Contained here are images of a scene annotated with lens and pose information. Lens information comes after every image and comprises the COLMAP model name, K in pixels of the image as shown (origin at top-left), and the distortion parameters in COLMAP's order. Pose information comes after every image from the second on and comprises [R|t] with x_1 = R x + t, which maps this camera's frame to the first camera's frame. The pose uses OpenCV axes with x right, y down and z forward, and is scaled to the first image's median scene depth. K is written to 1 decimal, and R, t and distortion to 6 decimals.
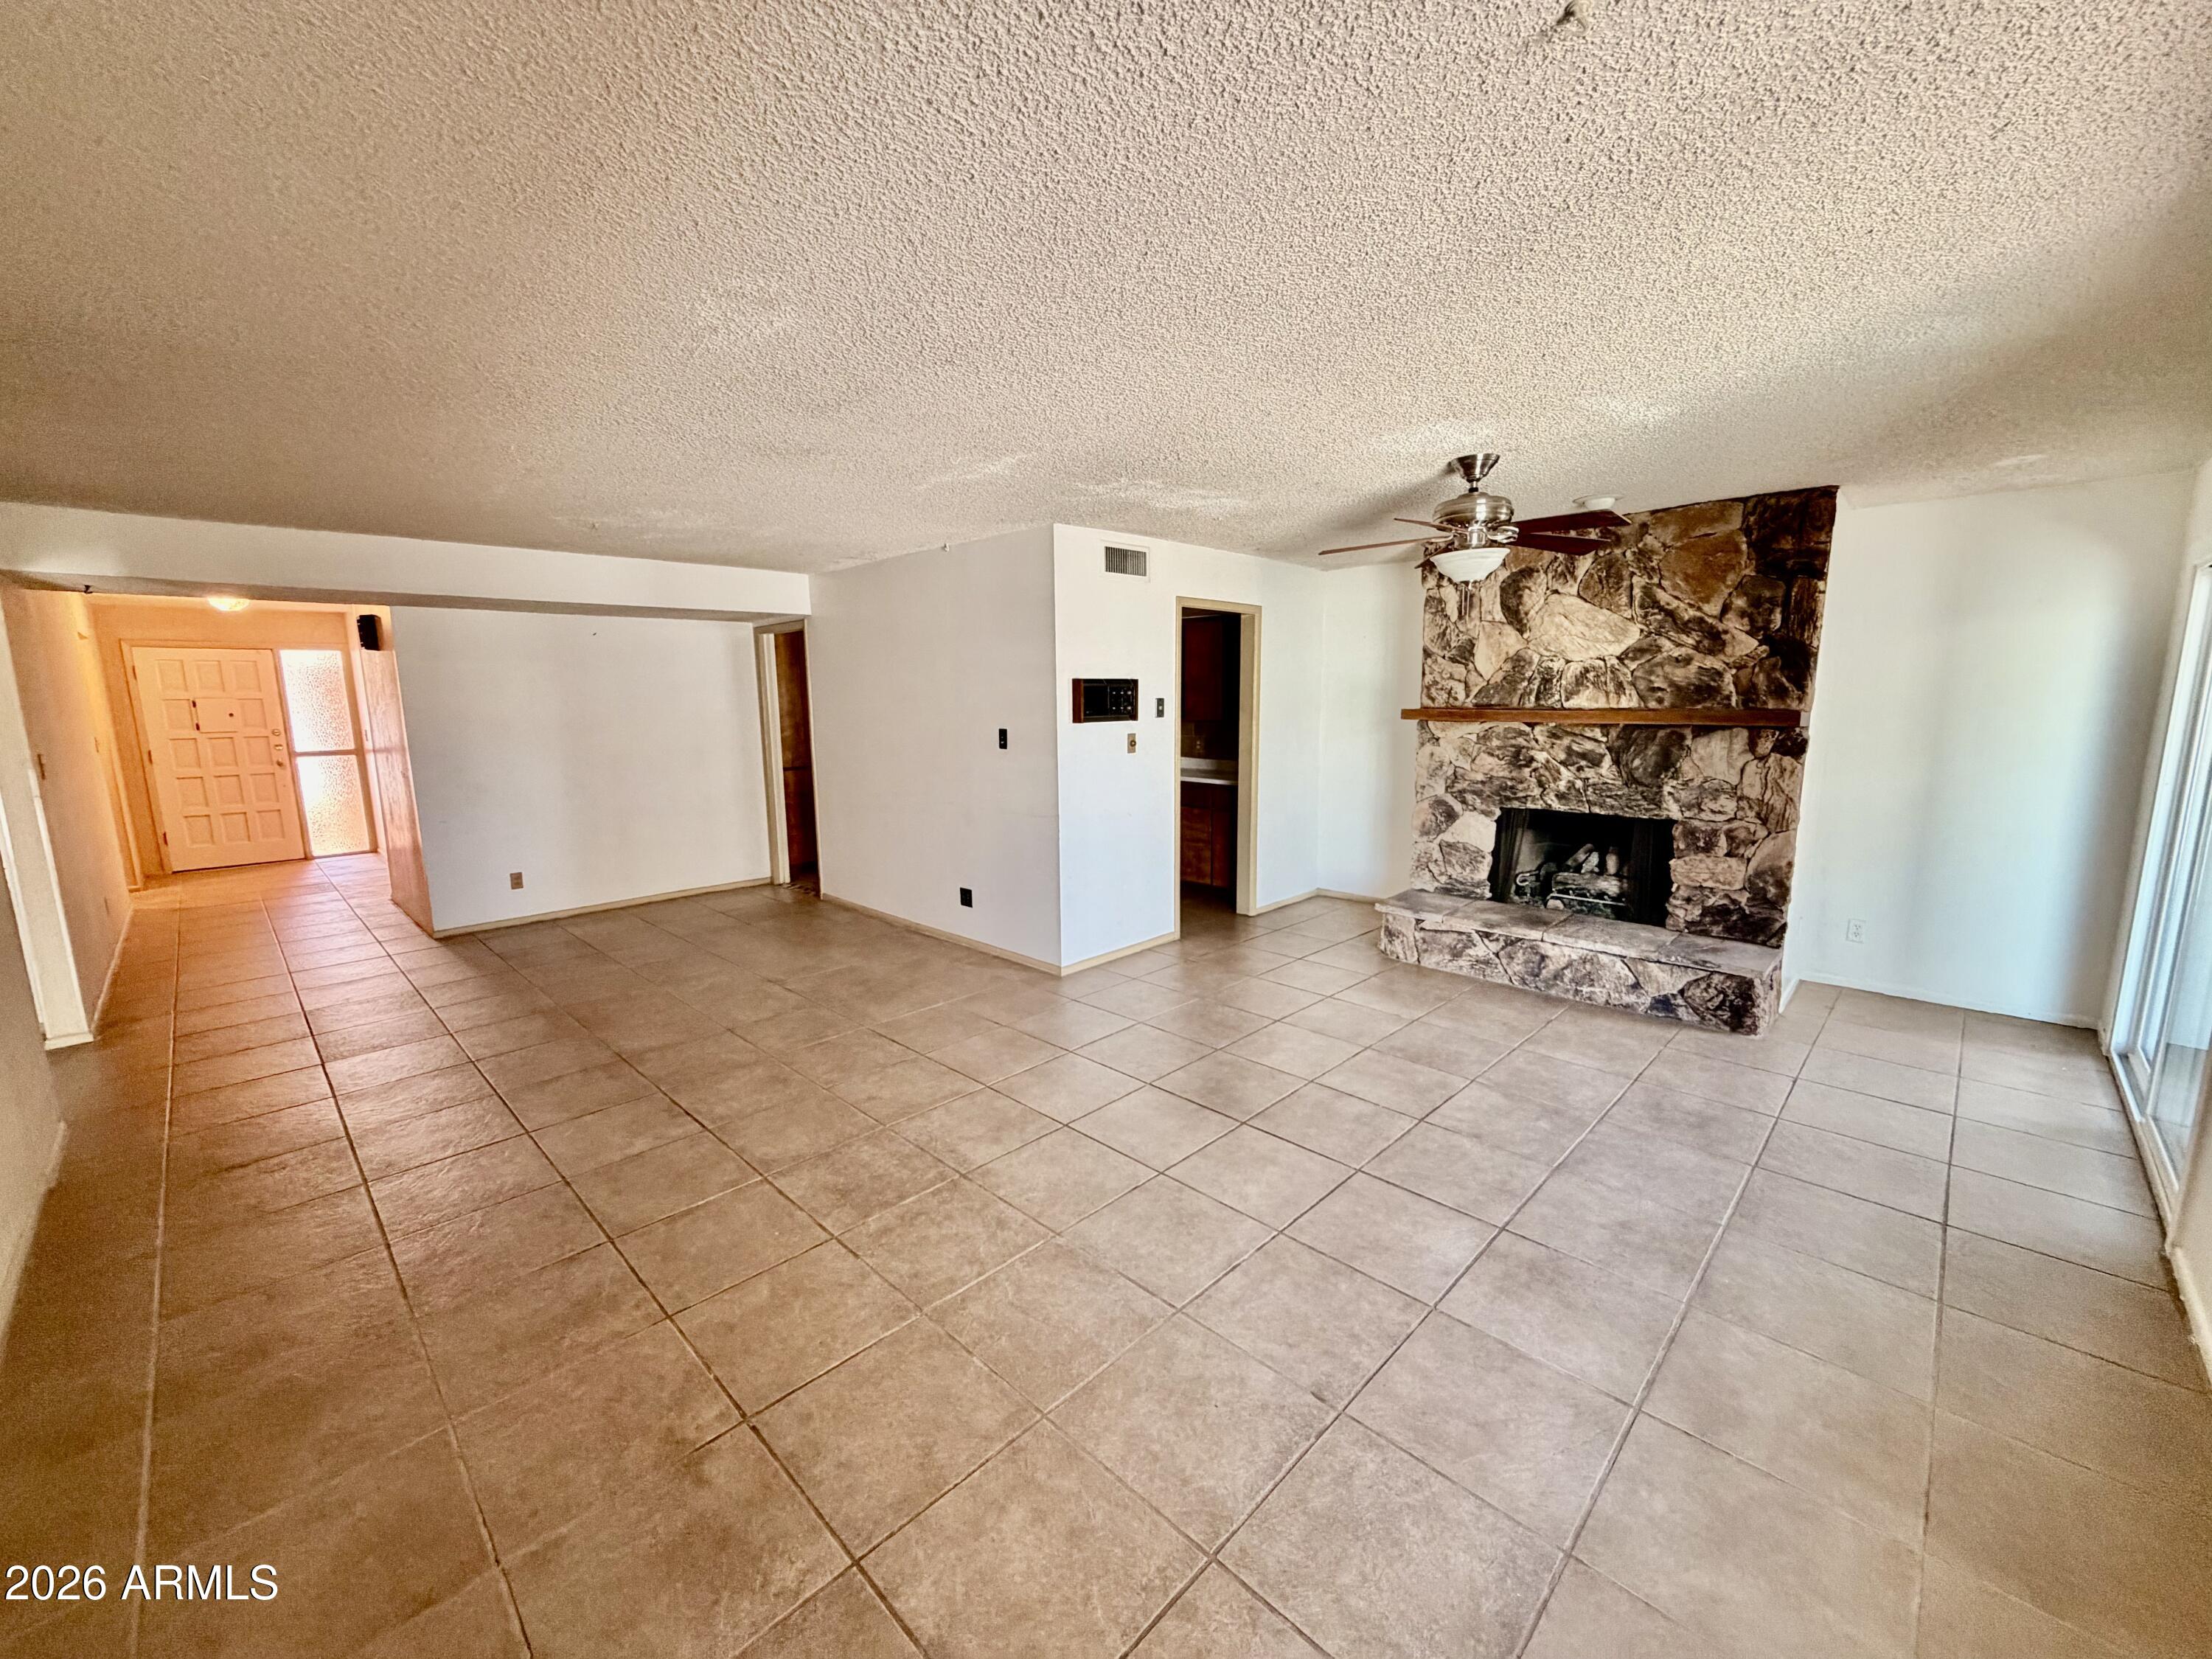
lens RADIAL K [[884.5, 0, 1106.0], [0, 884.5, 829.5], [0, 0, 1]] dist [0.001907, 0.000300]
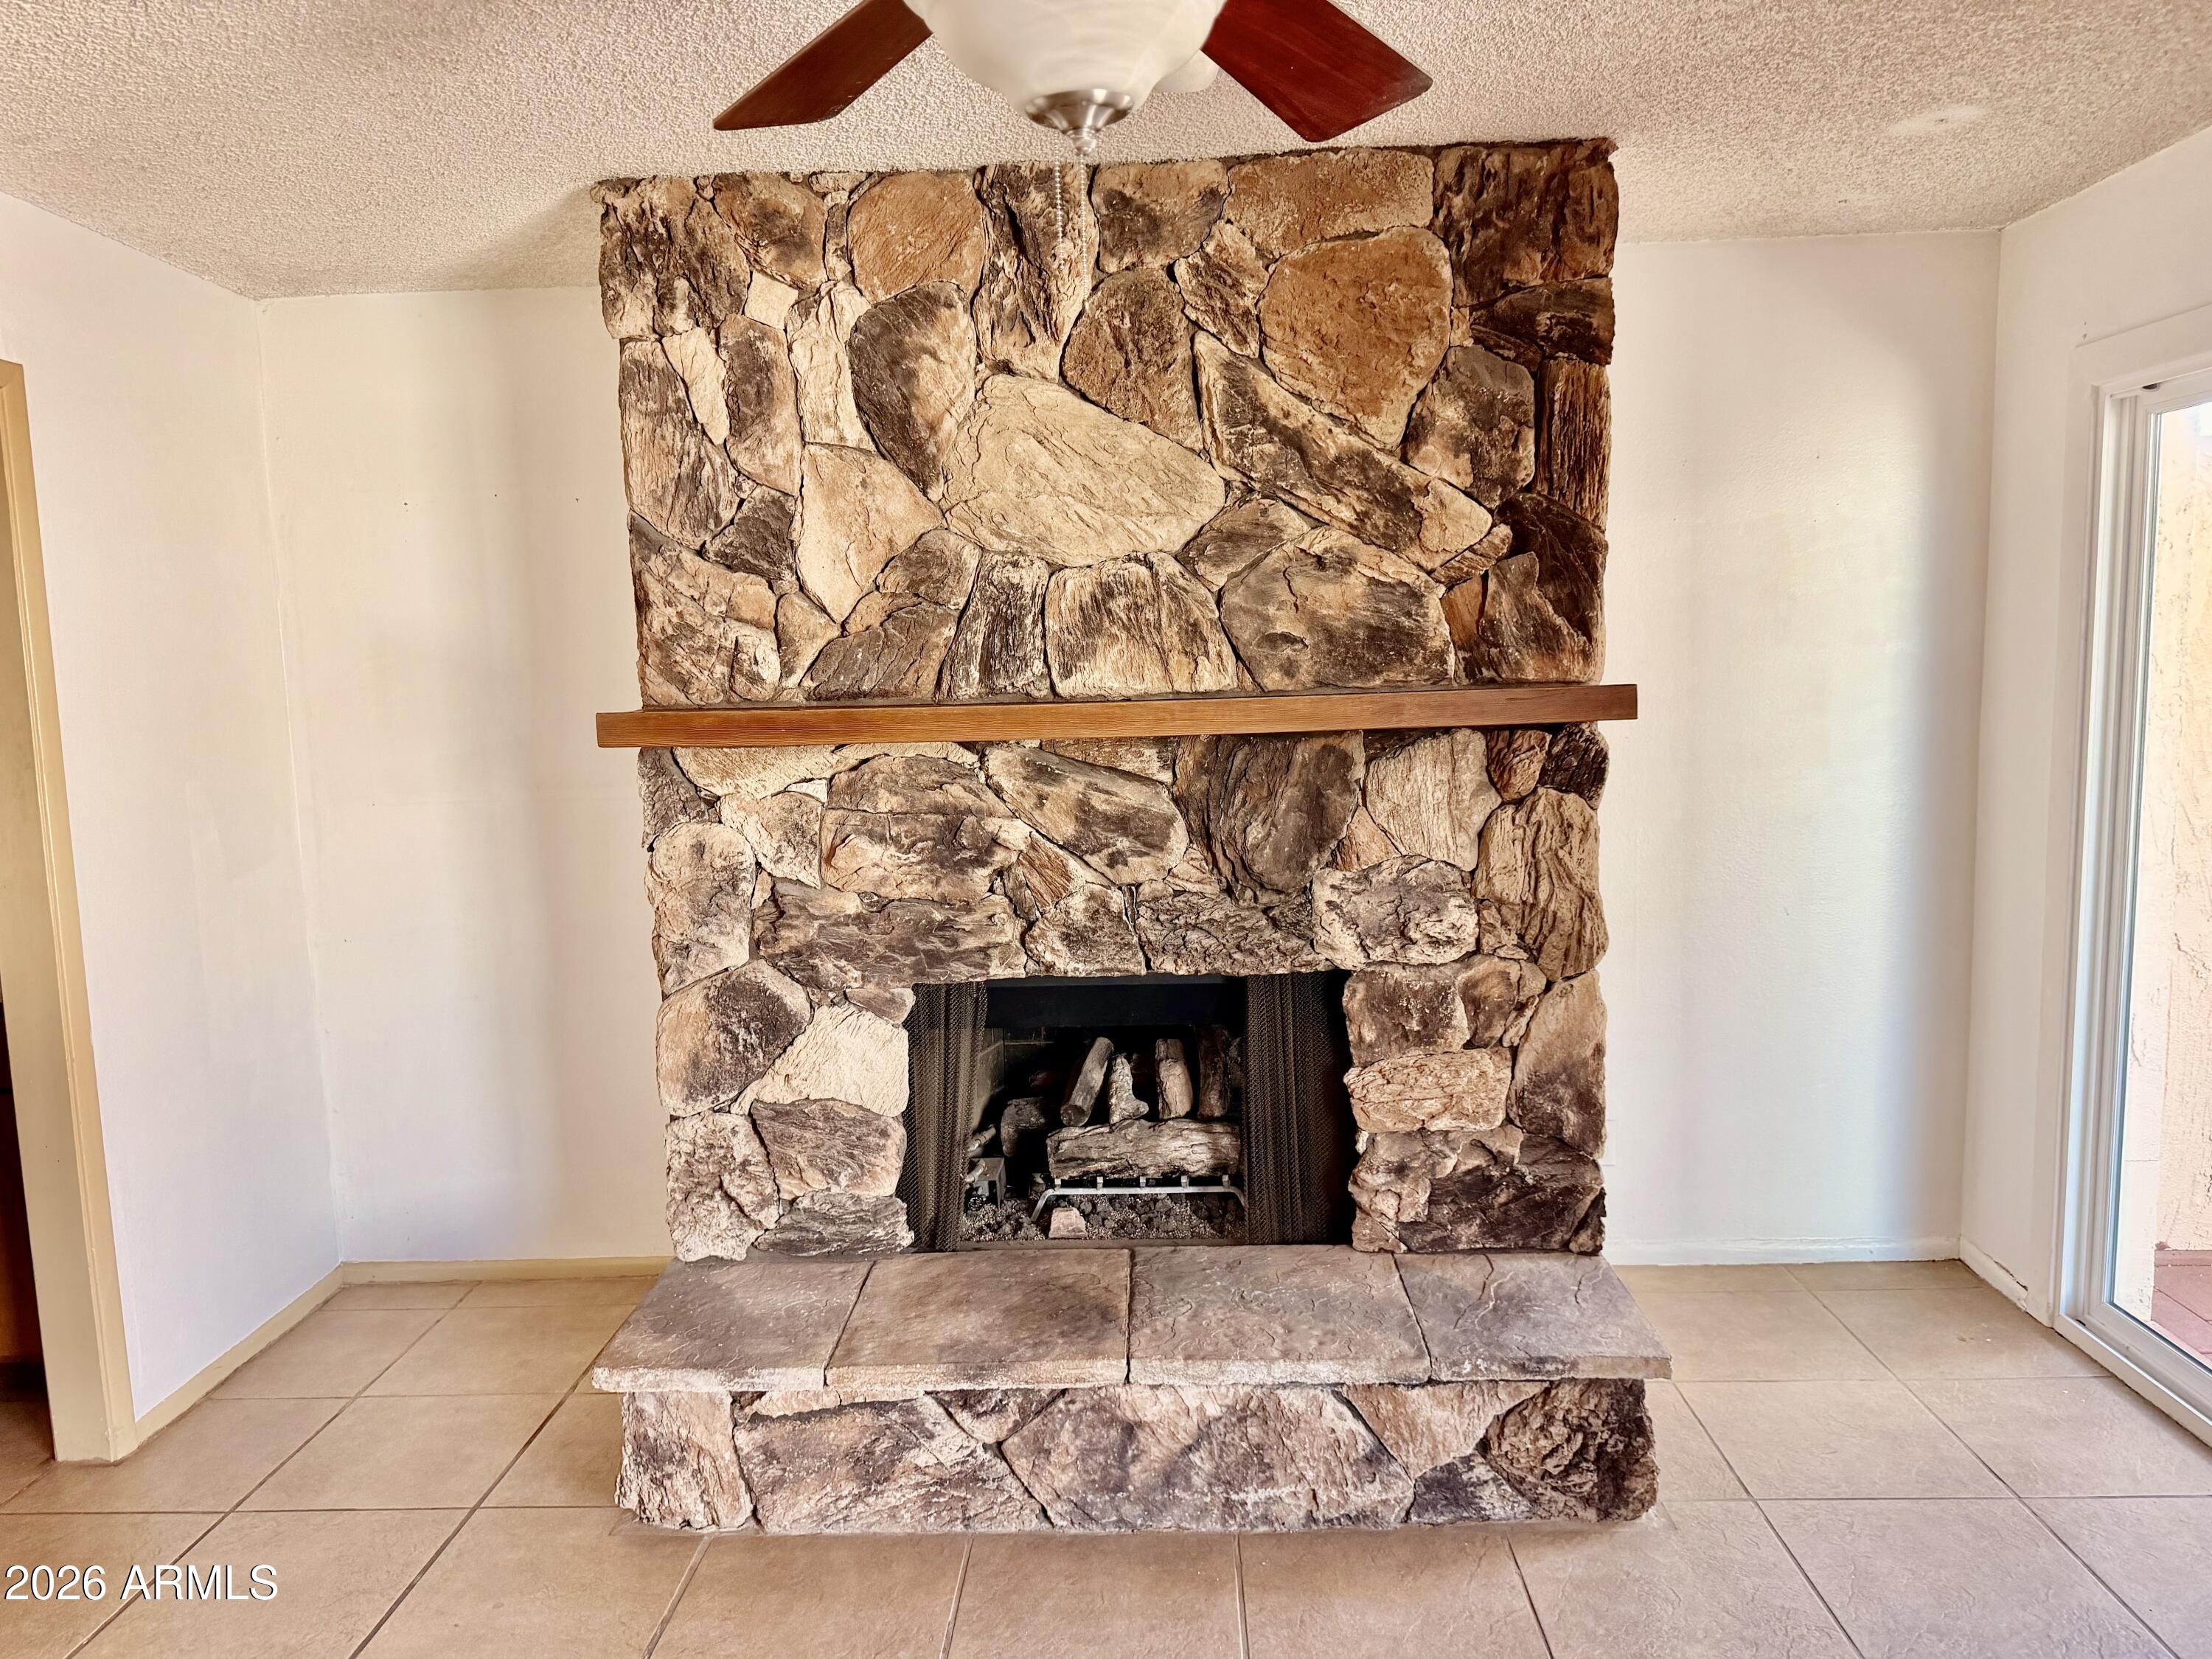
lens RADIAL K [[1559.3, 0, 1107.8], [0, 1559.3, 840.1], [0, 0, 1]] dist [0.125792, -0.184380]
pose [[0.737202, -0.092306, 0.669337, 0.107192], [0.126305, 0.991989, -0.002310, -0.079359], [-0.663762, 0.086244, 0.742955, 0.549098]]
